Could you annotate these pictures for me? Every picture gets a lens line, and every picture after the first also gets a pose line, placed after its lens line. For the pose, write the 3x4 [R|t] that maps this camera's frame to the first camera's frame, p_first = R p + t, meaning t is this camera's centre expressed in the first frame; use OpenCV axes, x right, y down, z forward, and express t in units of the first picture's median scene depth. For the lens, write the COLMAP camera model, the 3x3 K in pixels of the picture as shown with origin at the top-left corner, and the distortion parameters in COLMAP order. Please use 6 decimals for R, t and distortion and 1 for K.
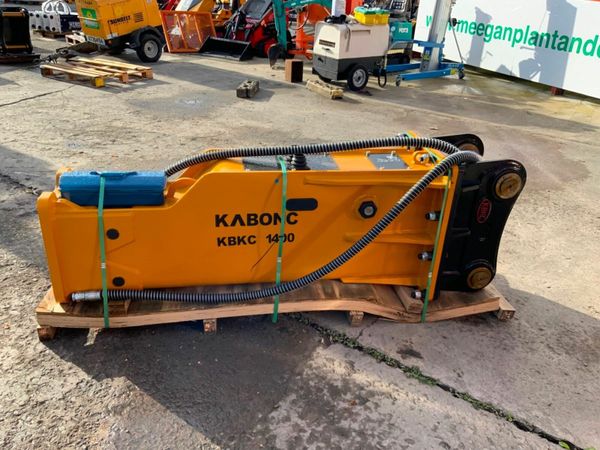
lens RADIAL K [[496.9, 0, 300.0], [0, 496.9, 225.0], [0, 0, 1]] dist [0.084617, -0.171471]
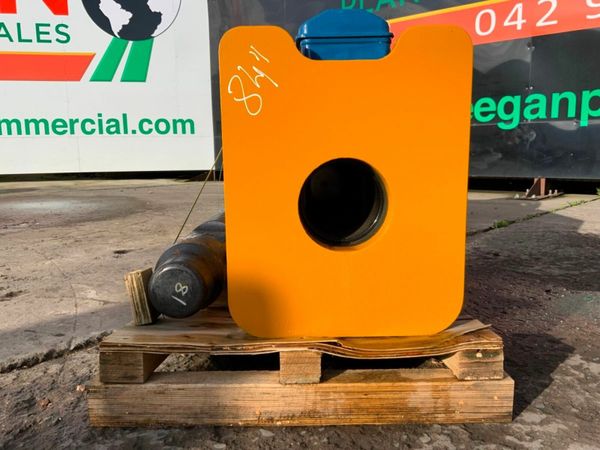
lens RADIAL K [[500.5, 0, 300.0], [0, 500.5, 225.0], [0, 0, 1]] dist [0.032743, -0.077408]
pose [[0.142277, -0.203213, 0.968742, -0.864754], [0.456164, 0.882034, 0.118029, -0.015325], [-0.878448, 0.425113, 0.218192, 0.981194]]
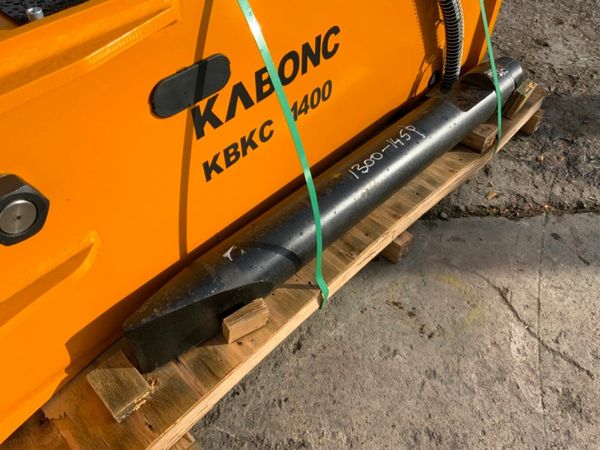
lens RADIAL K [[500.5, 0, 300.0], [0, 500.5, 225.0], [0, 0, 1]] dist [0.032743, -0.077408]
pose [[-0.773432, 0.427934, -0.467627, 0.116980], [-0.334162, 0.351627, 0.874468, -0.389835], [0.538645, 0.832605, -0.128961, 1.286652]]
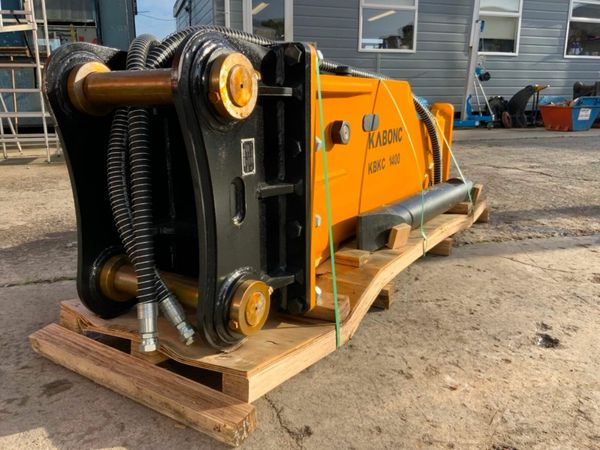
lens RADIAL K [[500.5, 0, 300.0], [0, 500.5, 225.0], [0, 0, 1]] dist [0.032743, -0.077408]
pose [[-0.639652, 0.140899, -0.755641, 0.704337], [-0.367958, 0.806976, 0.461948, -0.311430], [0.674872, 0.573530, -0.464339, 1.532965]]
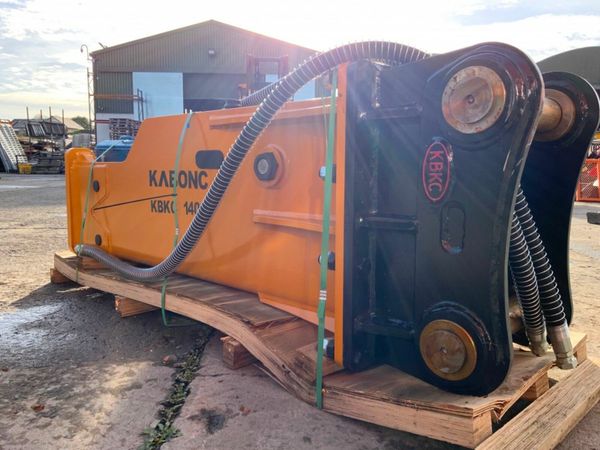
lens RADIAL K [[500.5, 0, 300.0], [0, 500.5, 225.0], [0, 0, 1]] dist [0.032743, -0.077408]
pose [[0.601320, 0.047796, -0.797578, 0.673176], [-0.335893, 0.920841, -0.198058, 0.148409], [0.724976, 0.386997, 0.569774, 0.709840]]
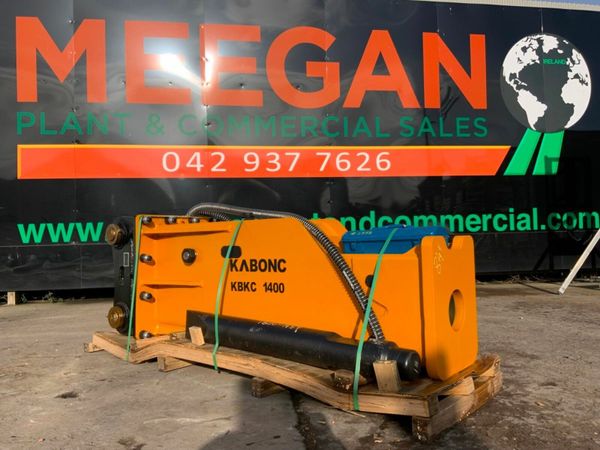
lens RADIAL K [[496.9, 0, 300.0], [0, 496.9, 225.0], [0, 0, 1]] dist [0.084617, -0.171471]
pose [[-0.665232, -0.012044, 0.746539, -0.952765], [0.321134, 0.898045, 0.300647, -0.444998], [-0.674047, 0.439739, -0.593540, 1.657117]]
